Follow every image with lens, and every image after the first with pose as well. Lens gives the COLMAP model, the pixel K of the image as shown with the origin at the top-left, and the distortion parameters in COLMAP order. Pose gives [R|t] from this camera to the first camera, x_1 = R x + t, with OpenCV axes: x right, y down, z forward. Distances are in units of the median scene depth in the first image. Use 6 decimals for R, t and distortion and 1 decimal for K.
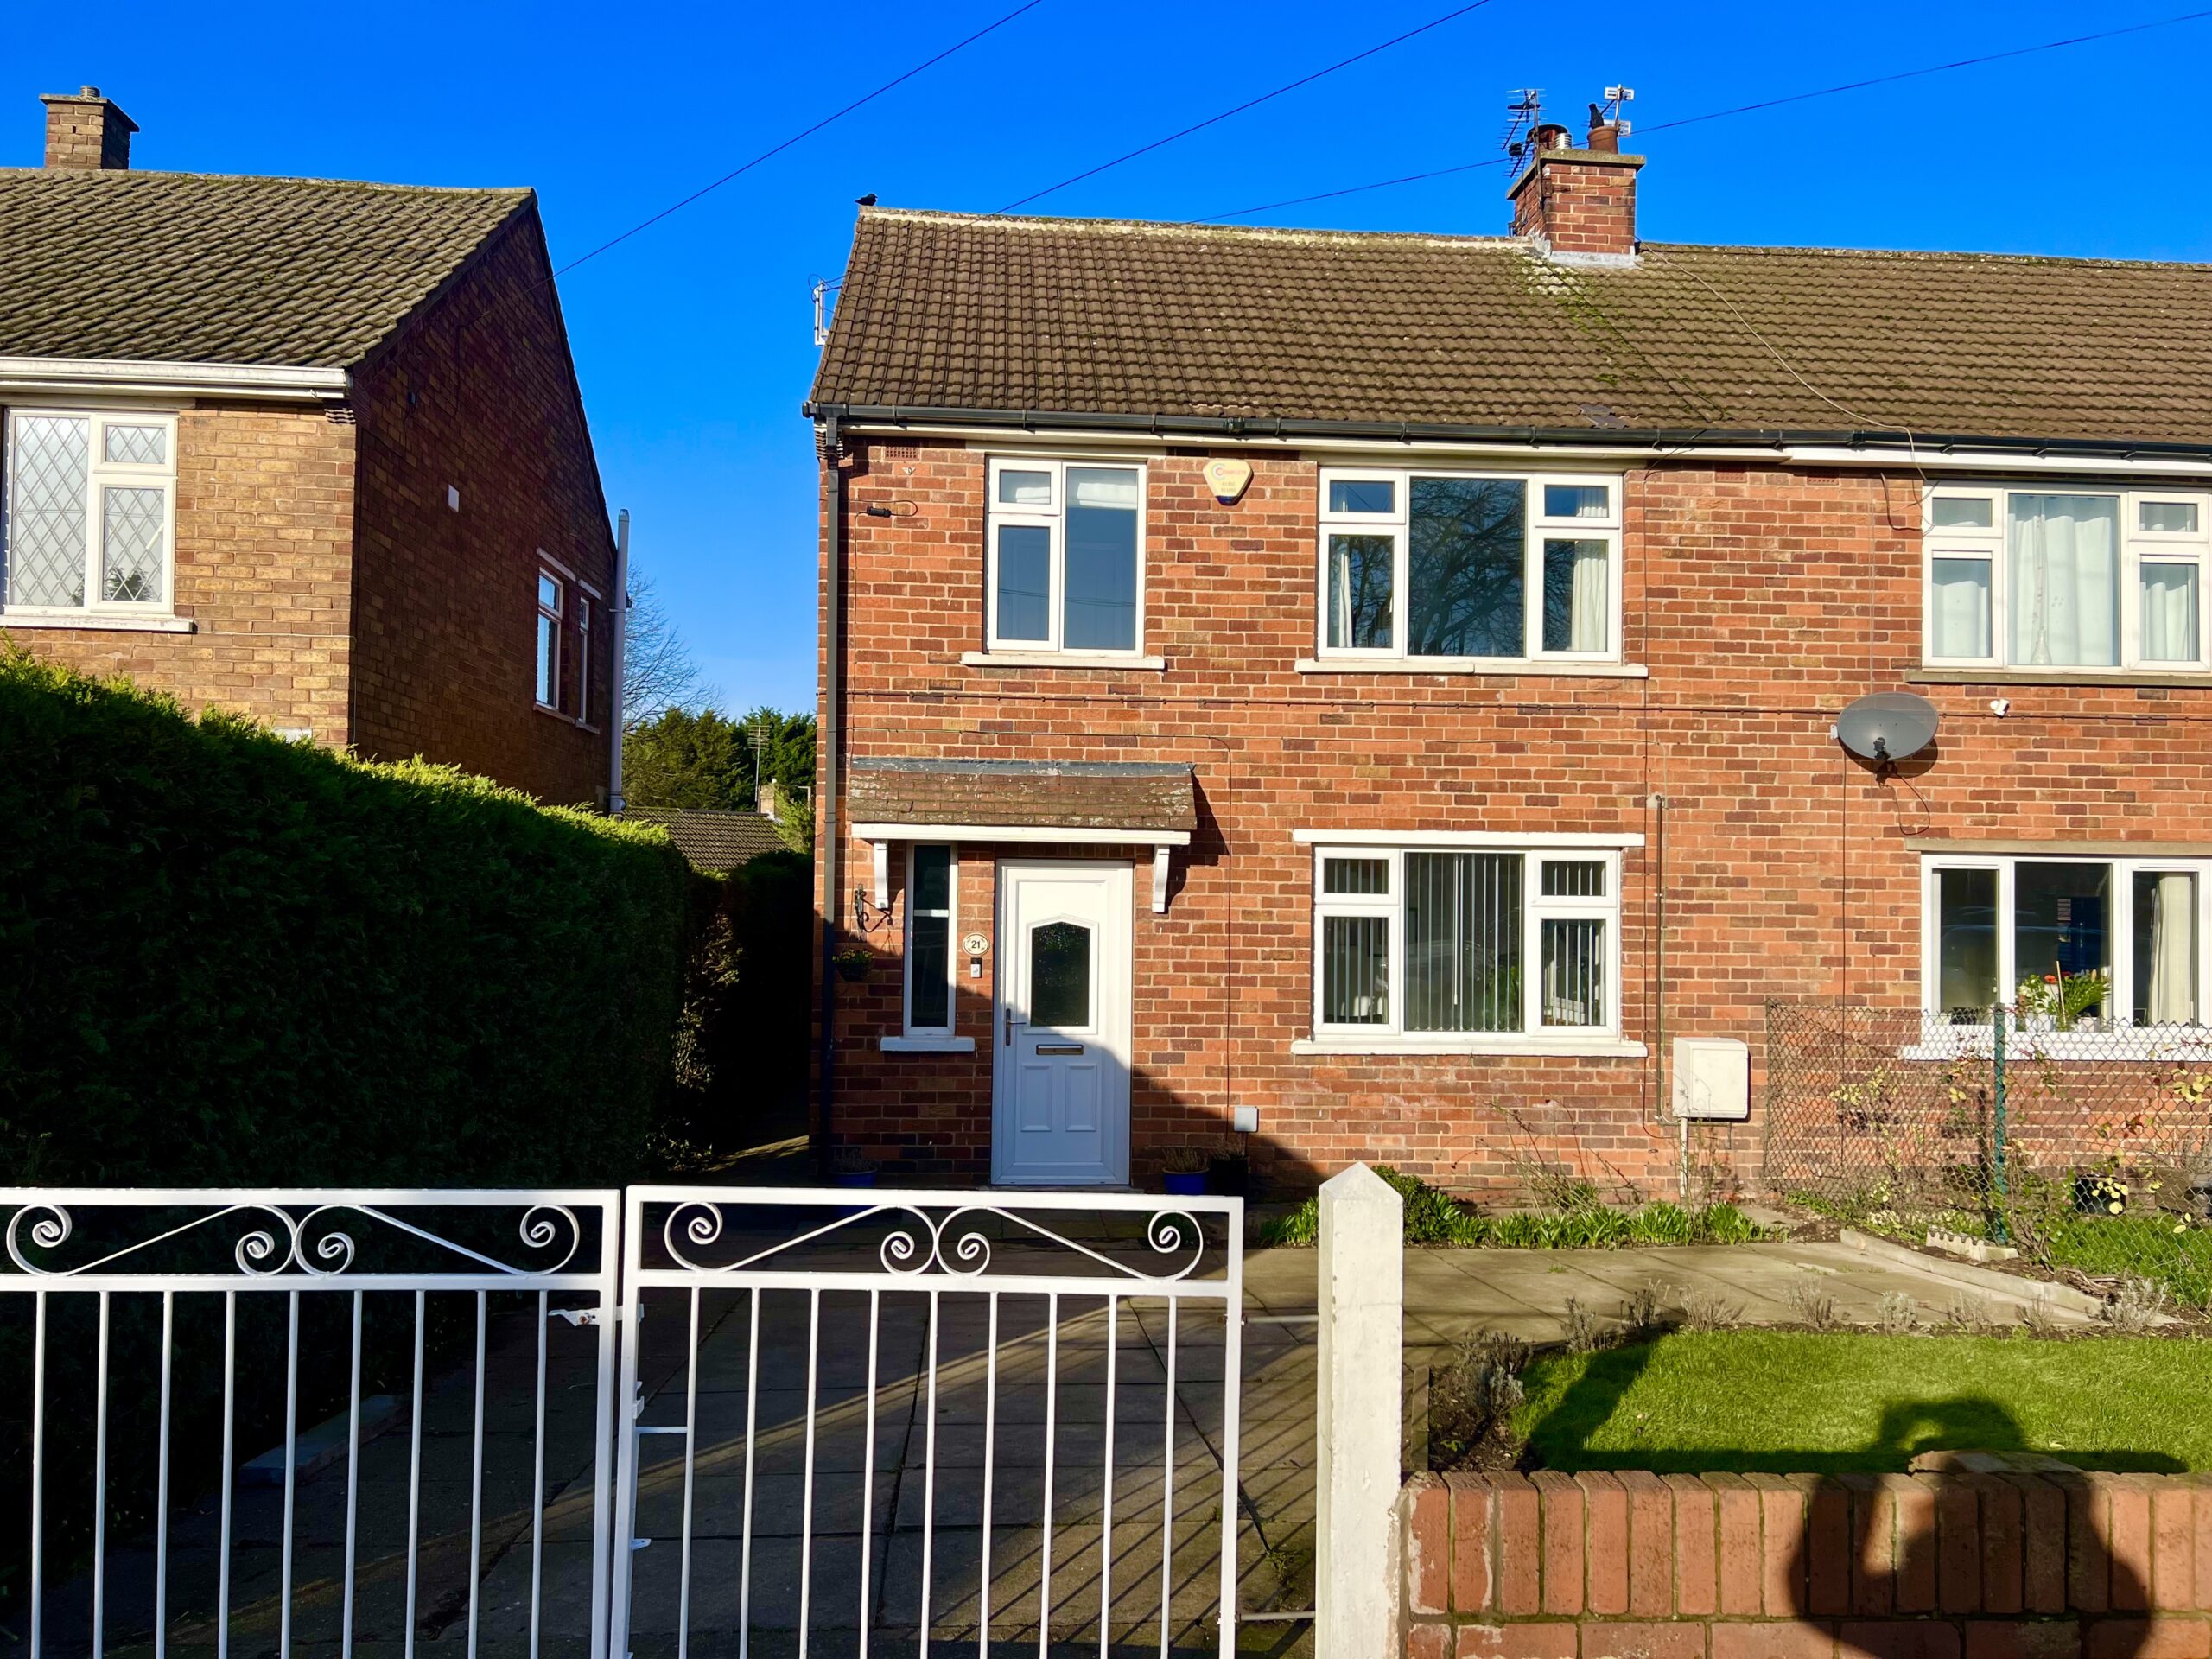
lens RADIAL K [[1667.1, 0, 1106.0], [0, 1667.1, 829.5], [0, 0, 1]] dist [0.108386, -0.321652]
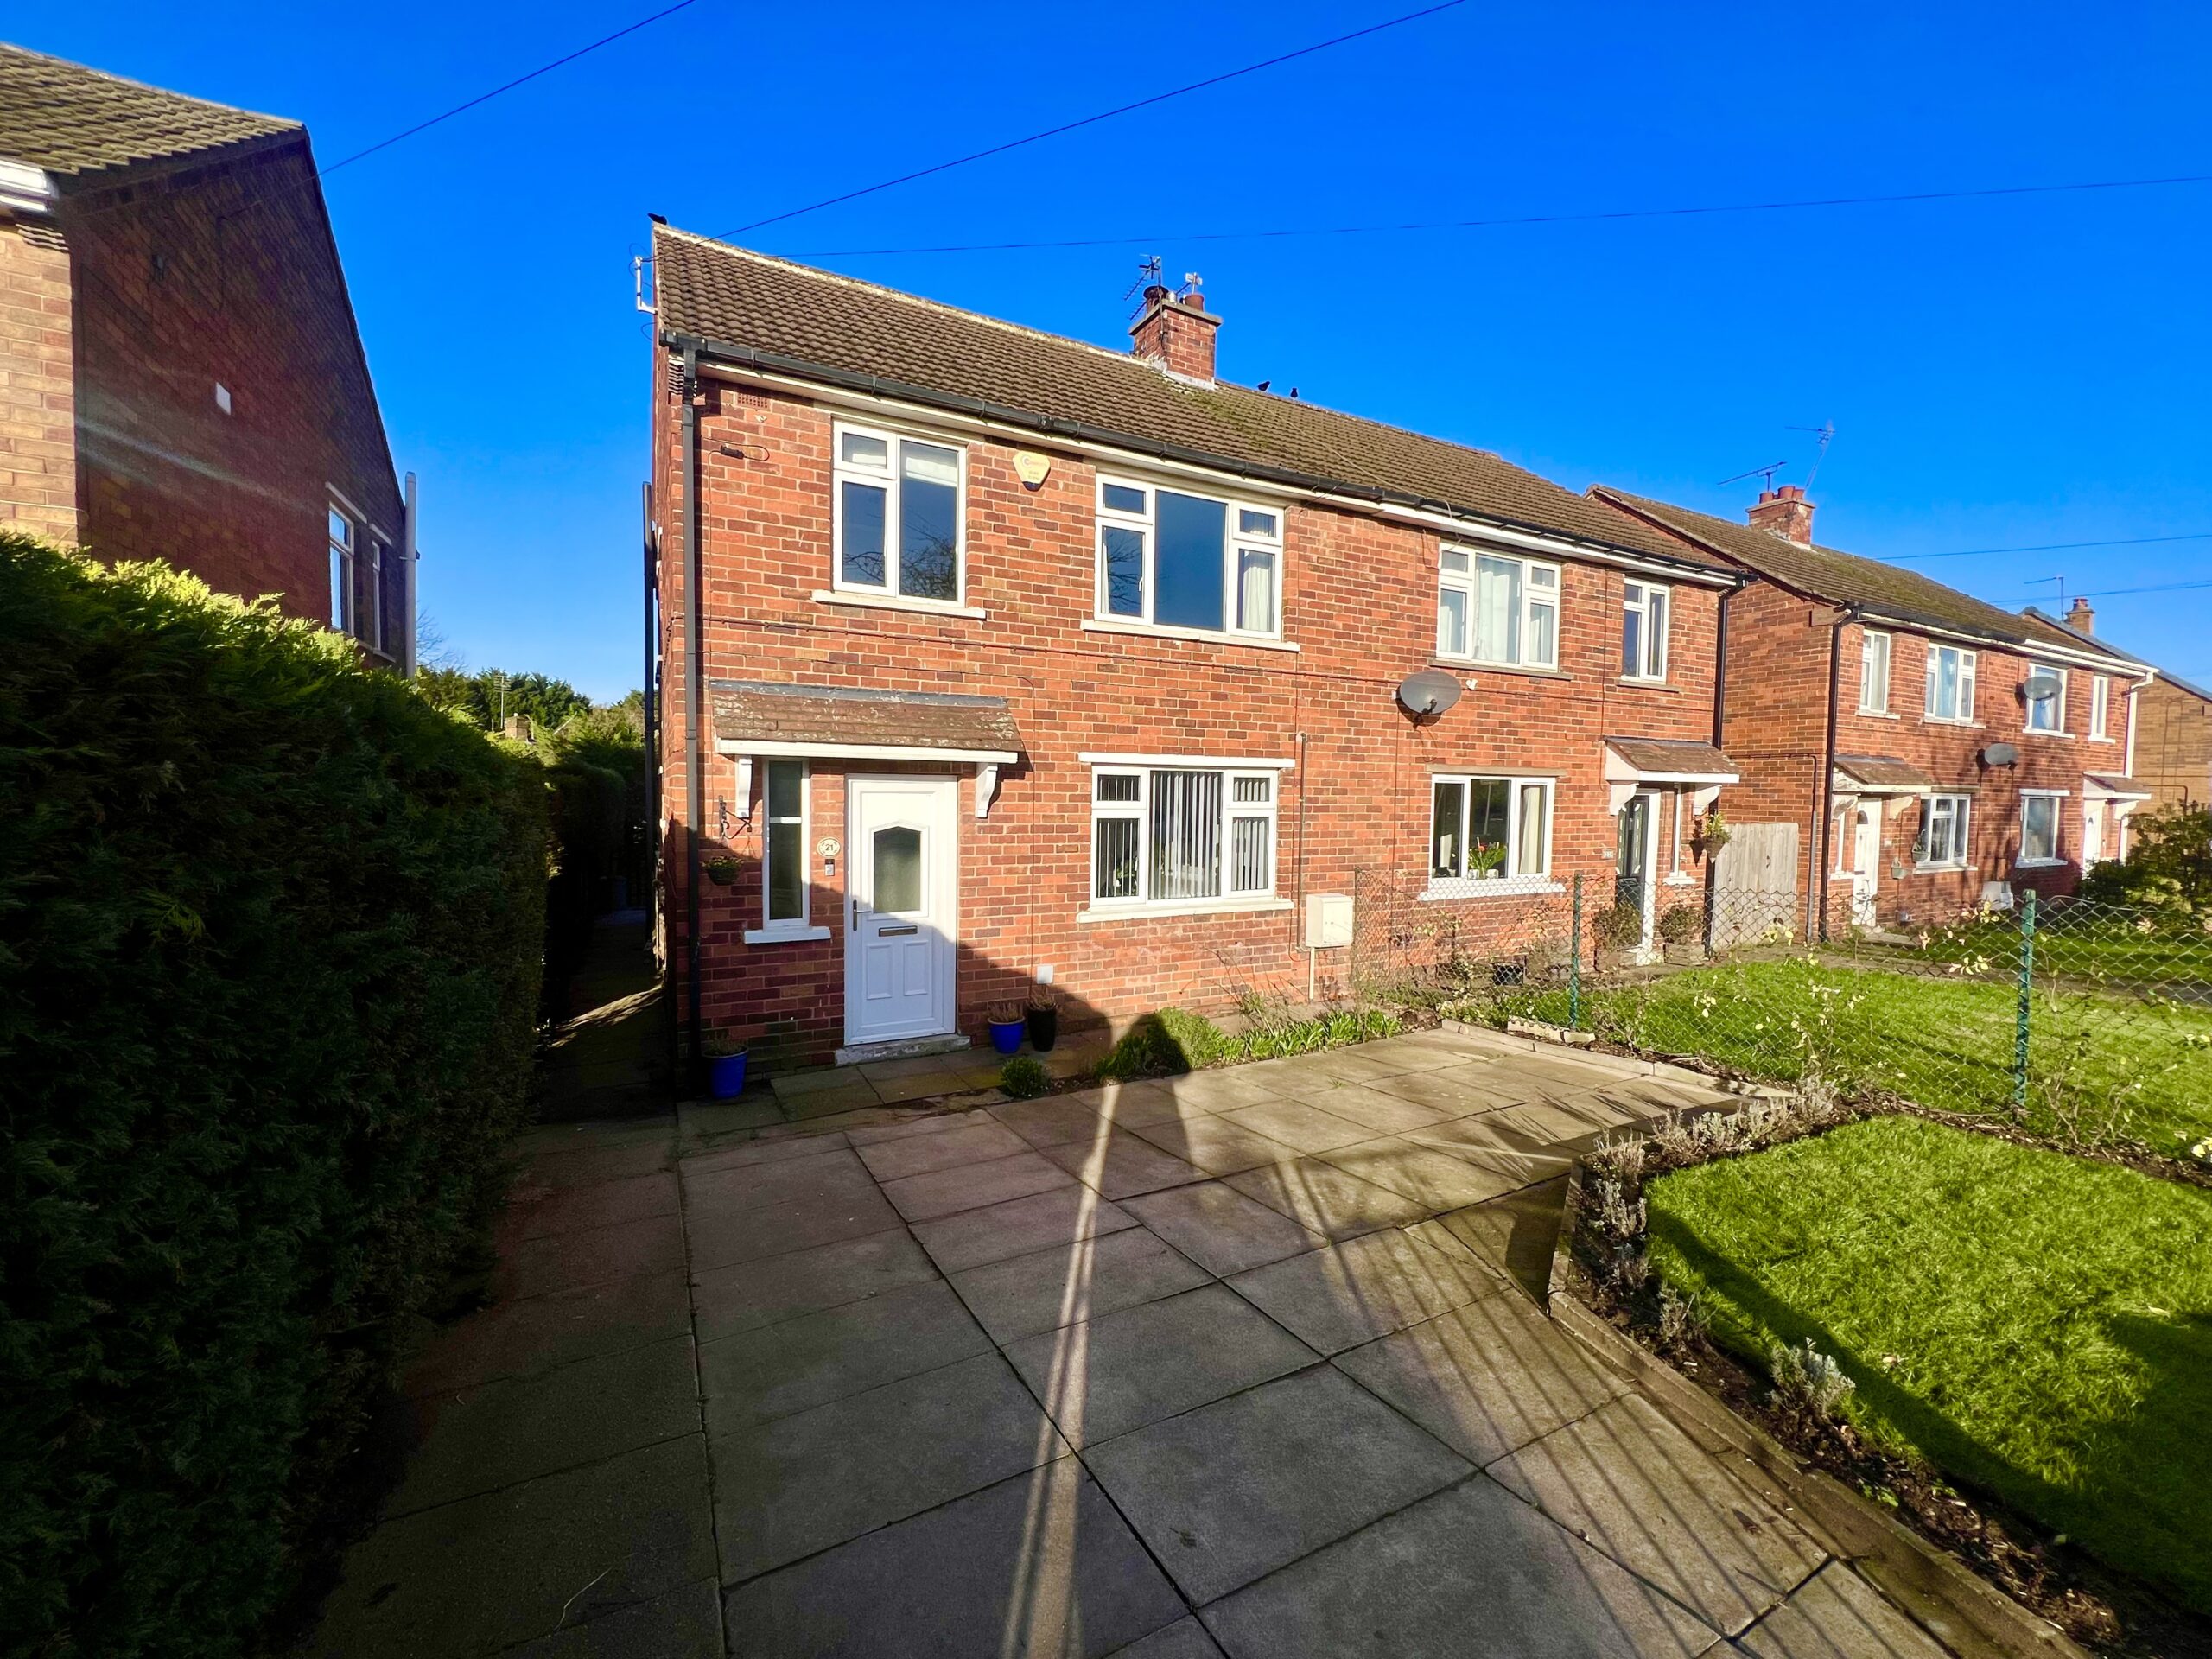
lens RADIAL K [[882.2, 0, 1106.0], [0, 882.2, 829.5], [0, 0, 1]] dist [-0.015465, 0.003208]
pose [[0.915685, -0.018974, 0.401448, -0.144773], [-0.014813, 0.996613, 0.080891, 0.004177], [-0.401623, -0.080018, 0.912303, 0.359857]]
